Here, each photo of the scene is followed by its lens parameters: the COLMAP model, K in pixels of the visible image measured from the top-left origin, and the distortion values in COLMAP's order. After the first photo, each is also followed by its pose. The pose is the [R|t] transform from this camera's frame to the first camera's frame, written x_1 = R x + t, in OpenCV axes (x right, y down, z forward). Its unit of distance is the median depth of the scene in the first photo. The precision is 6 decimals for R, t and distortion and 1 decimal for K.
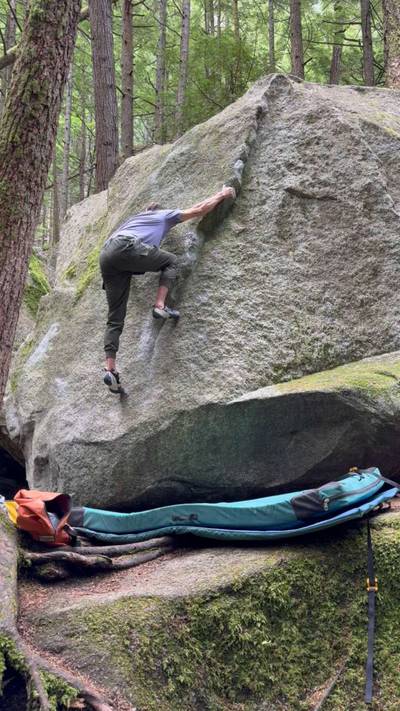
lens RADIAL K [[598.3, 0, 200.0], [0, 598.3, 355.5], [0, 0, 1]] dist [0.148555, -0.300973]
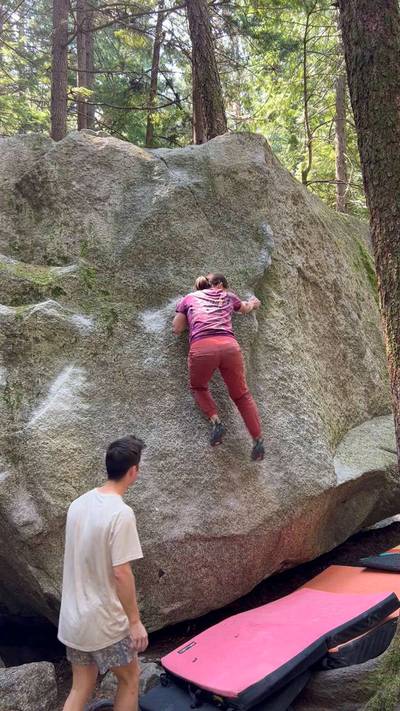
lens RADIAL K [[598.3, 0, 200.0], [0, 598.3, 355.5], [0, 0, 1]] dist [0.148555, -0.300973]
pose [[0.534612, 0.053656, 0.843393, -0.932614], [-0.149621, 0.988226, 0.031973, -0.137702], [-0.831747, -0.143283, 0.536345, 0.586548]]
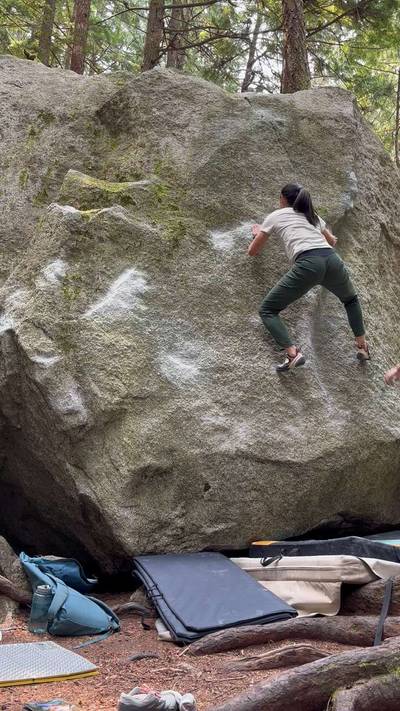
lens RADIAL K [[645.2, 0, 201.3], [0, 645.2, 358.5], [0, 0, 1]] dist [0.149632, -0.406119]
pose [[0.599858, 0.196415, 0.775623, -0.909189], [-0.240092, 0.968914, -0.059678, 0.086799], [-0.763234, -0.150423, 0.628369, 0.553496]]
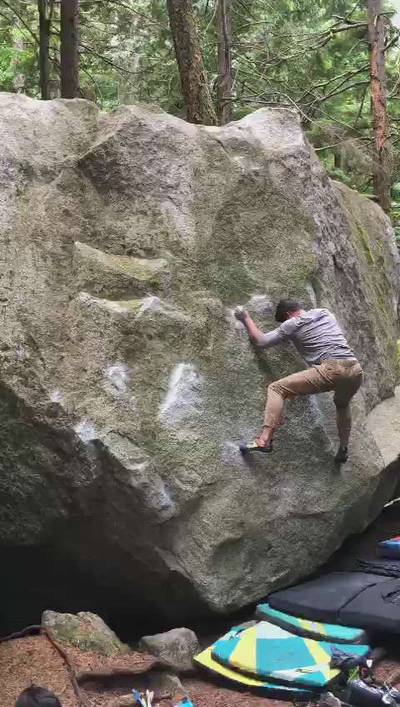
lens RADIAL K [[906.8, 0, 233.8], [0, 906.8, 370.9], [0, 0, 1]] dist [0.105881, -0.041025]
pose [[0.247823, -0.018008, 0.968638, -1.618183], [-0.174692, 0.982608, 0.062962, -0.154333], [-0.952925, -0.184817, 0.240367, 0.799905]]
